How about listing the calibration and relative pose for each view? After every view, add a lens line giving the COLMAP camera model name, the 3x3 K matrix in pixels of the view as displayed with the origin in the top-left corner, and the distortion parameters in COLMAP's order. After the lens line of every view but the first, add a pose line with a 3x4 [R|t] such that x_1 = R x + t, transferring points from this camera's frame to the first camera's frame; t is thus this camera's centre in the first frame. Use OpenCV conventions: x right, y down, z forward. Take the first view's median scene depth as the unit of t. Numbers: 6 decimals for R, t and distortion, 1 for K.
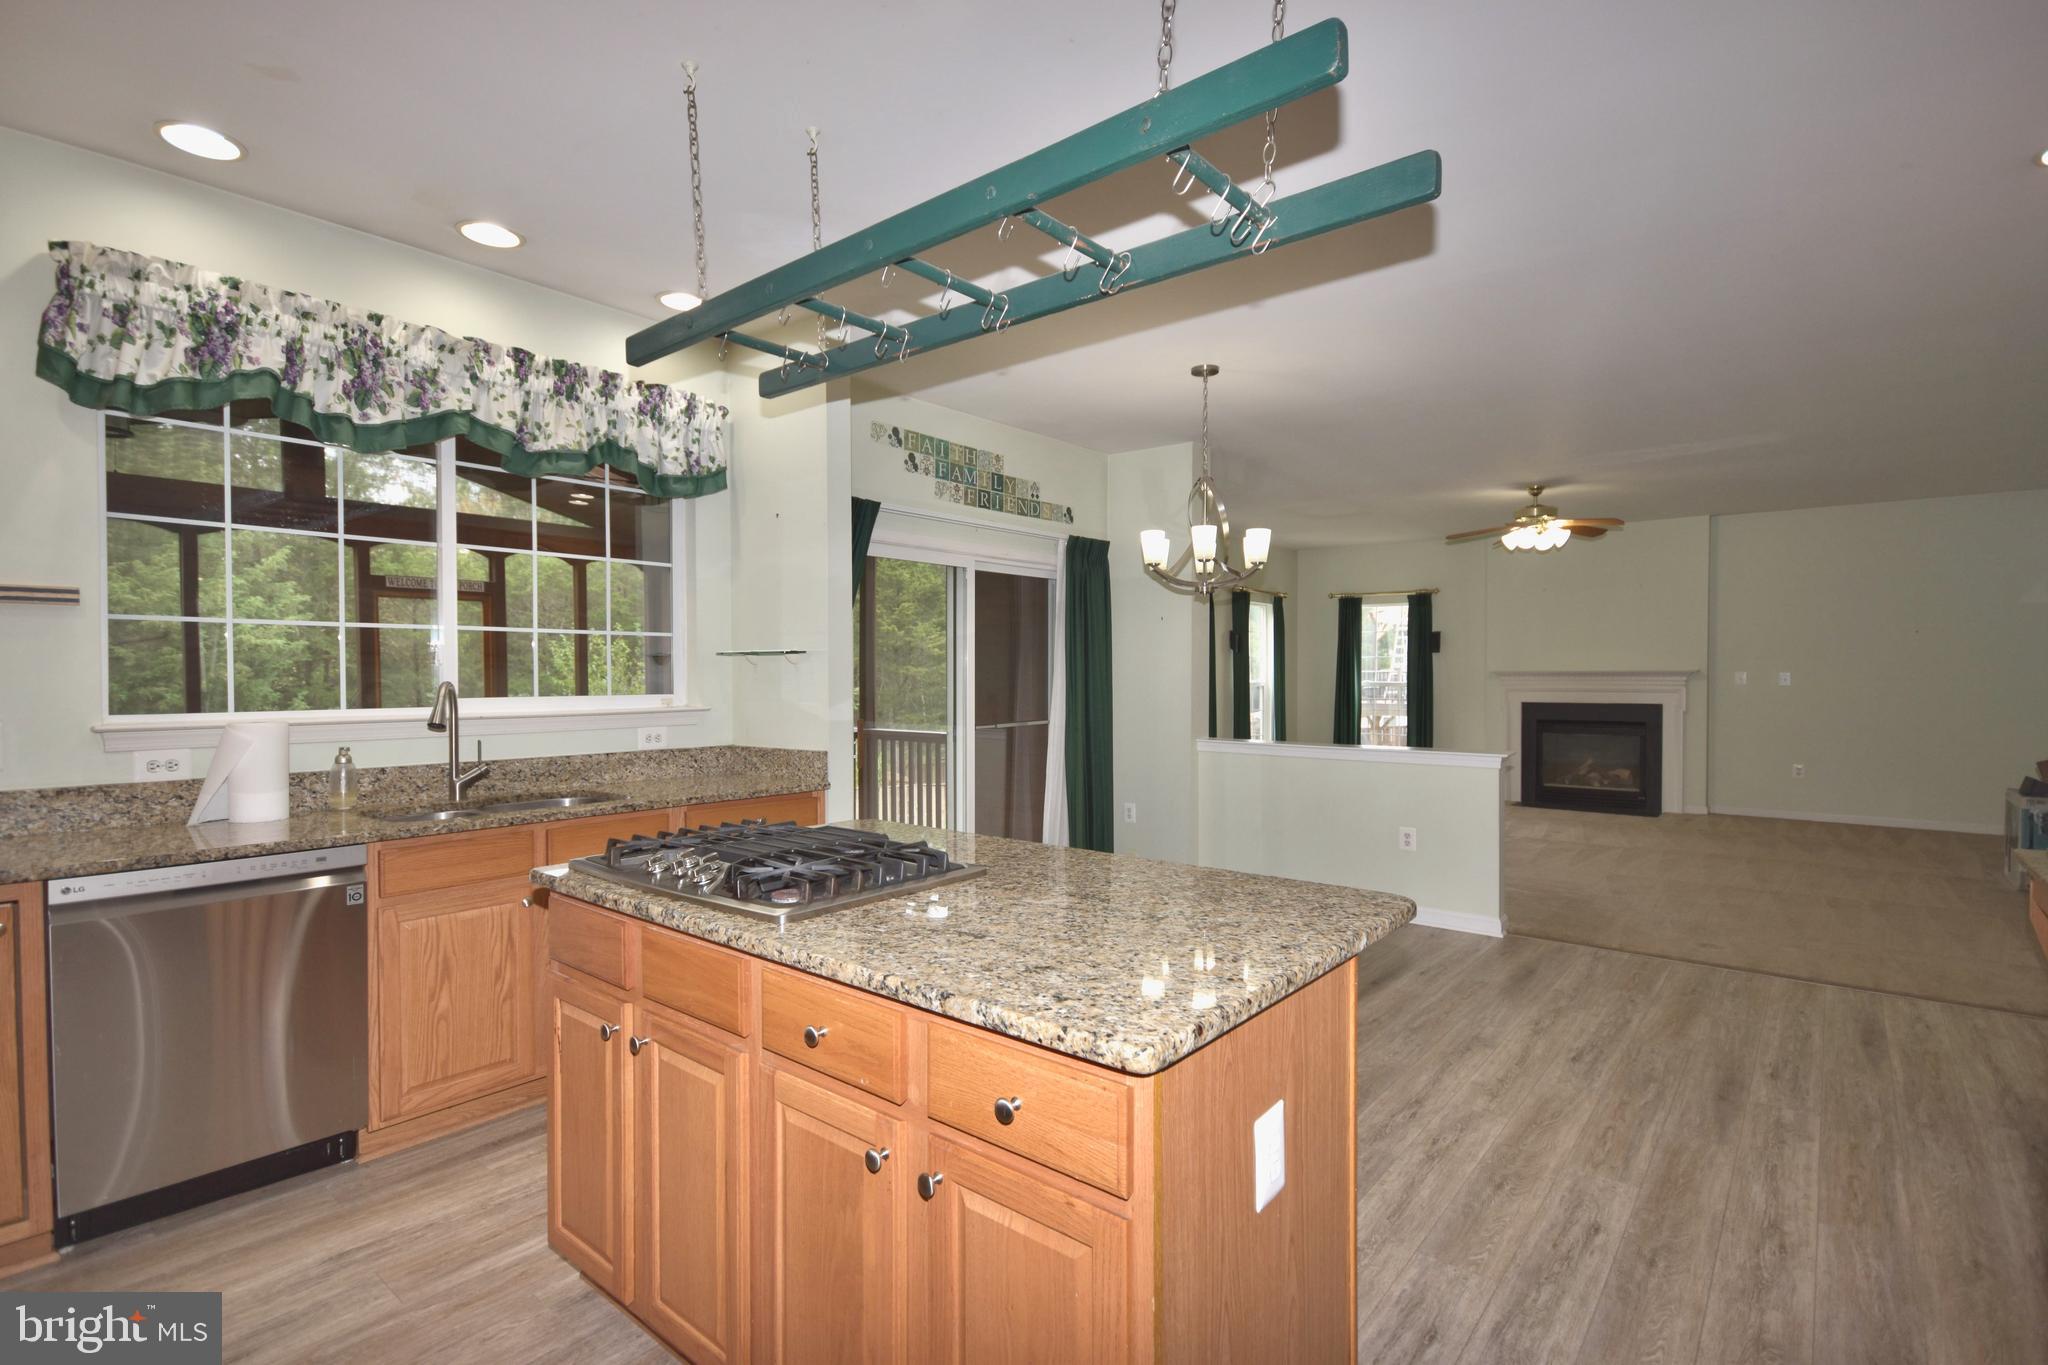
lens RADIAL K [[947.9, 0, 1044.0], [0, 947.9, 689.5], [0, 0, 1]] dist [0.001539, -0.000072]
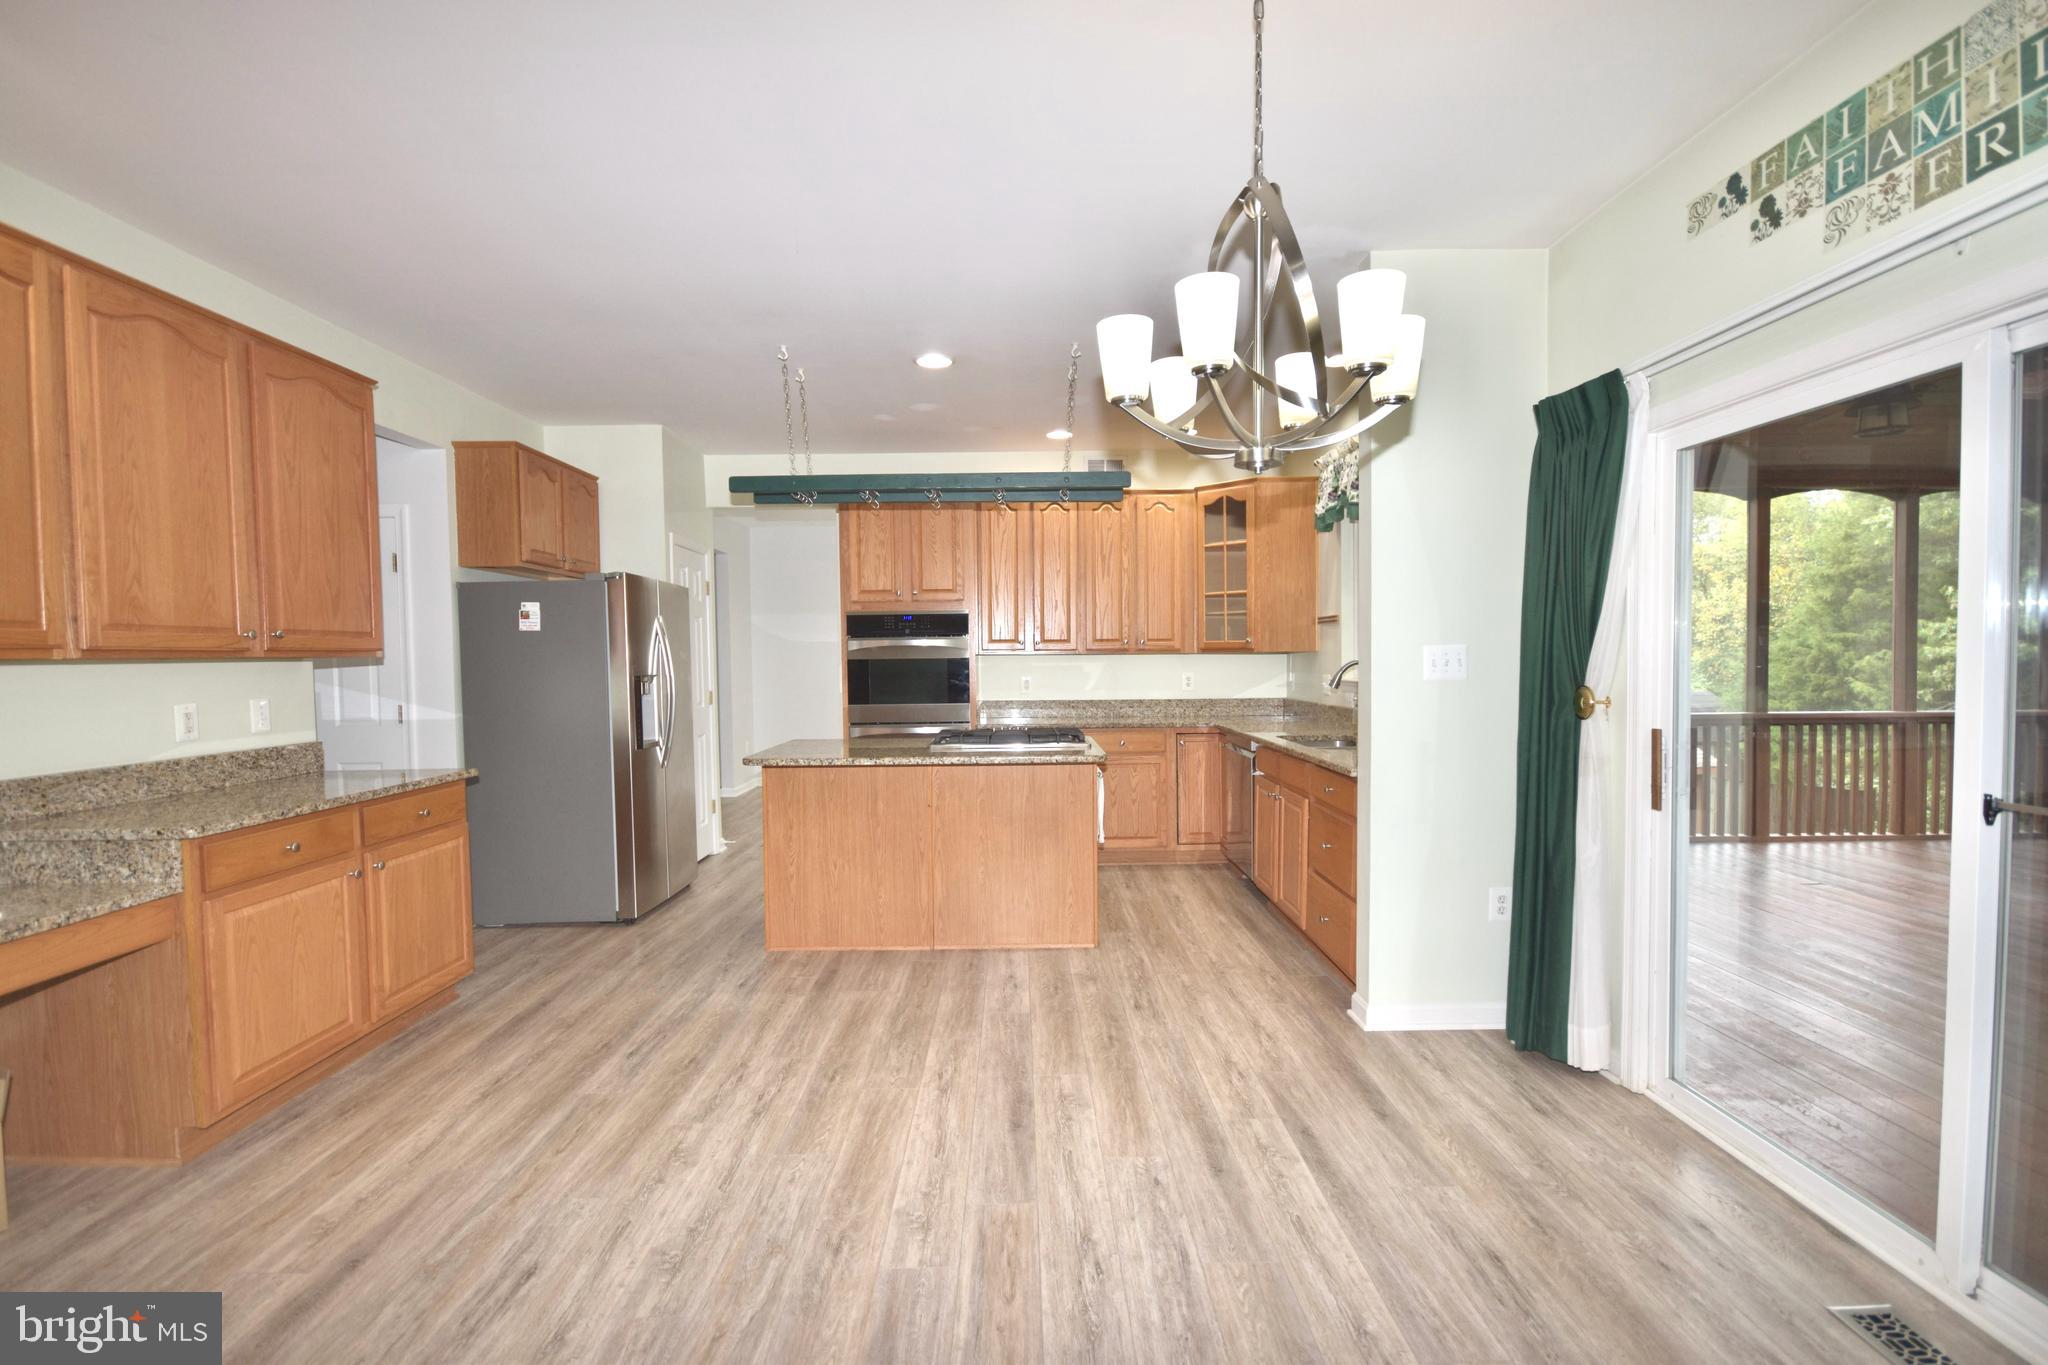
lens RADIAL K [[942.5, 0, 1028.9], [0, 942.5, 698.1], [0, 0, 1]] dist [0.001771, -0.001866]
pose [[-0.770560, 0.037879, -0.636241, 0.702774], [0.000894, 0.998296, 0.058351, -0.033693], [0.637366, 0.044394, -0.769281, 1.716549]]
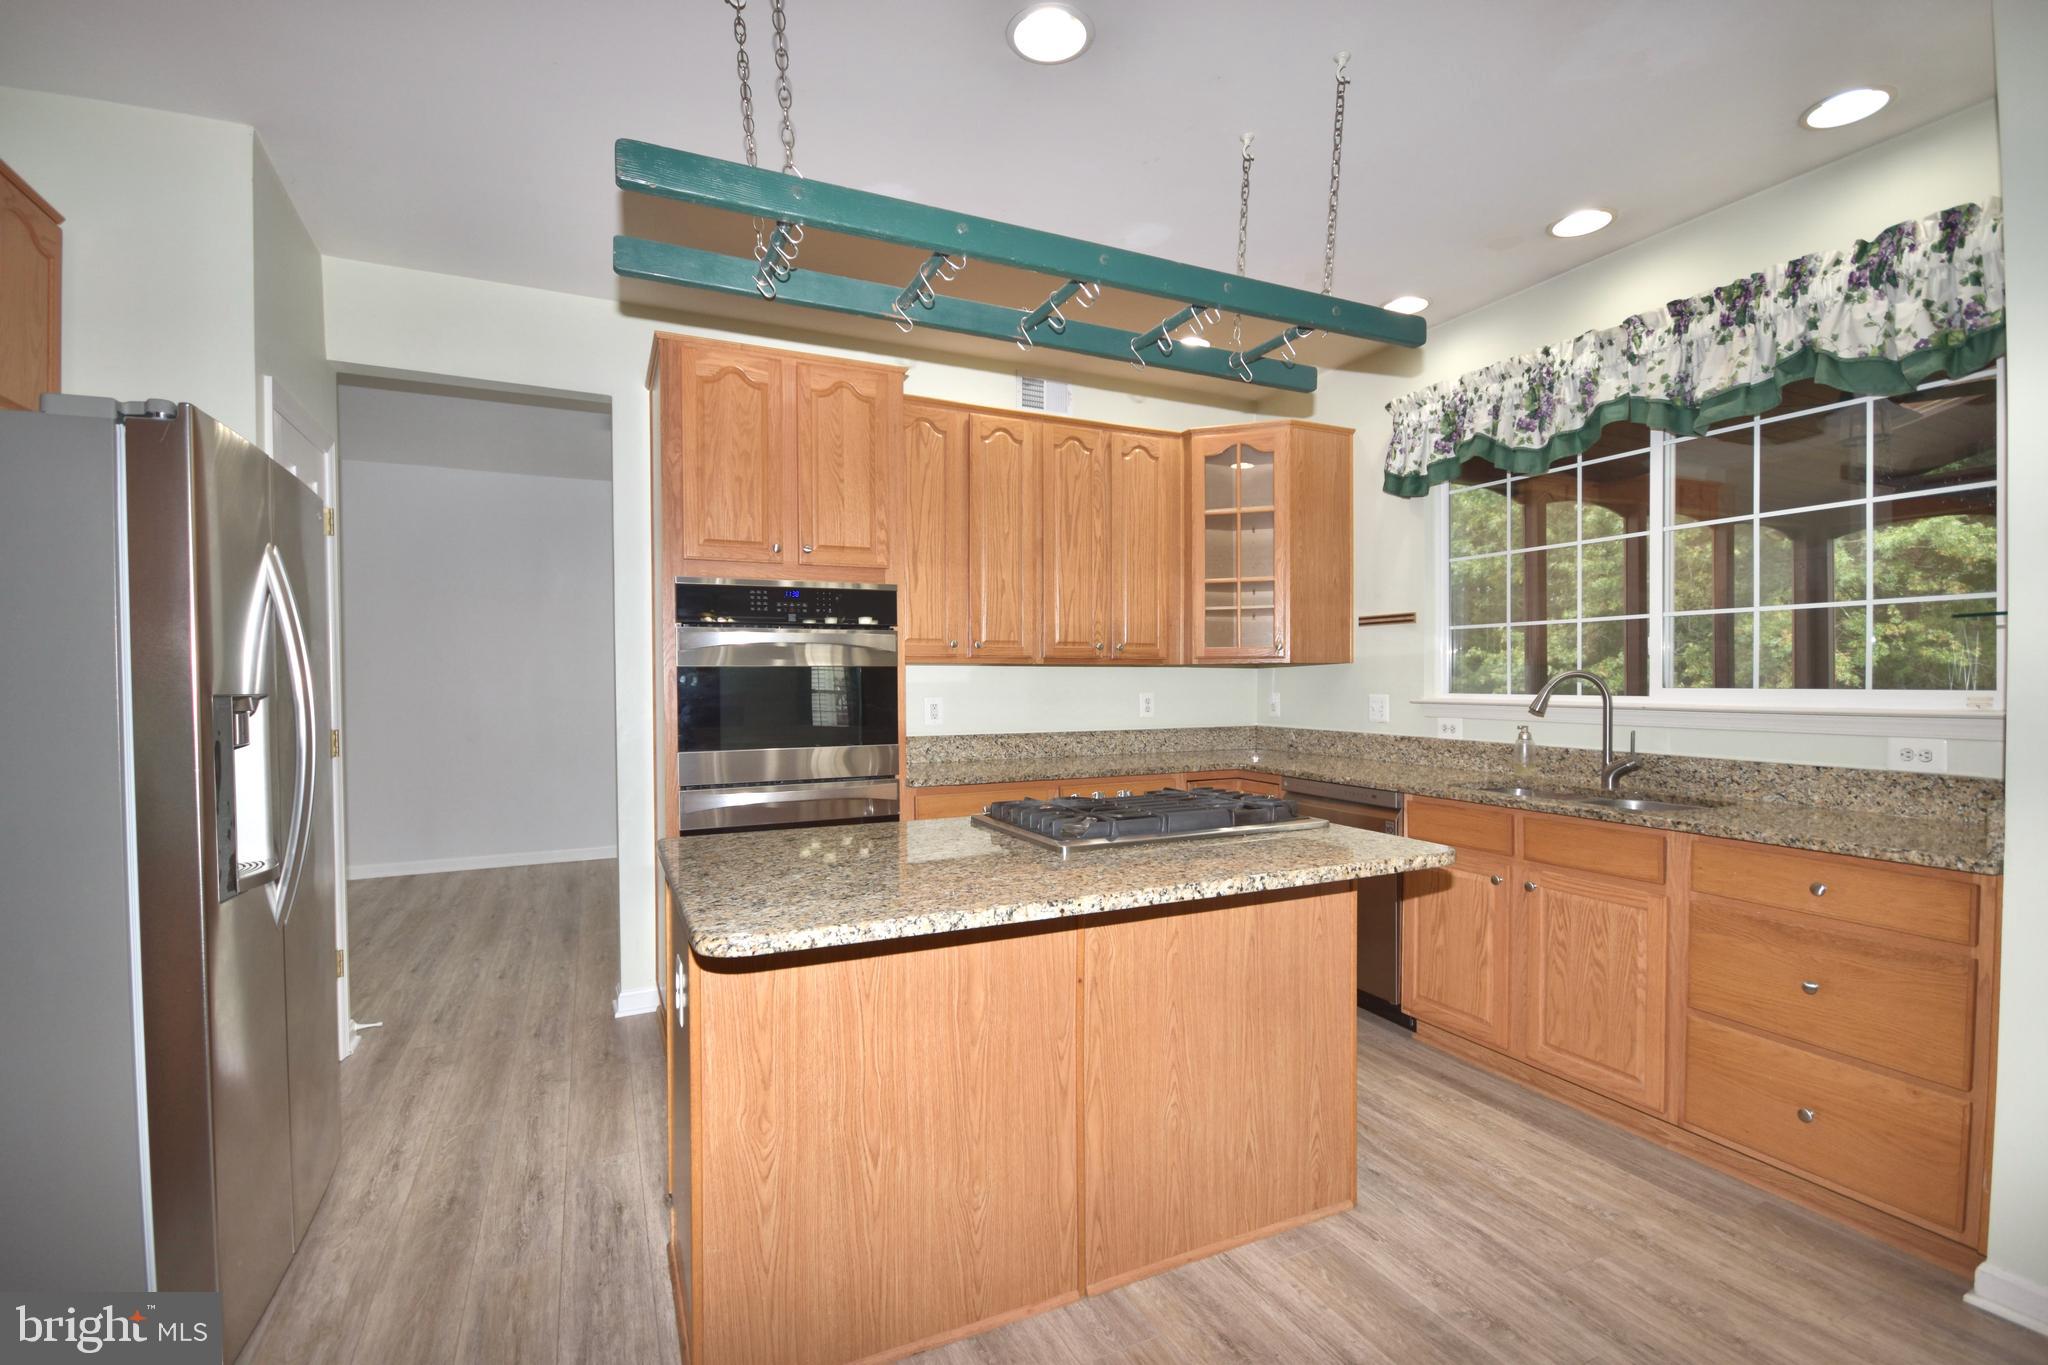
lens RADIAL K [[904.0, 0, 1019.7], [0, 904.0, 696.0], [0, 0, 1]] dist [0.007069, -0.010701]
pose [[-0.430451, 0.021203, -0.902365, 0.502912], [-0.009020, 0.999573, 0.027790, -0.002339], [0.902569, 0.020102, -0.430076, 0.823636]]
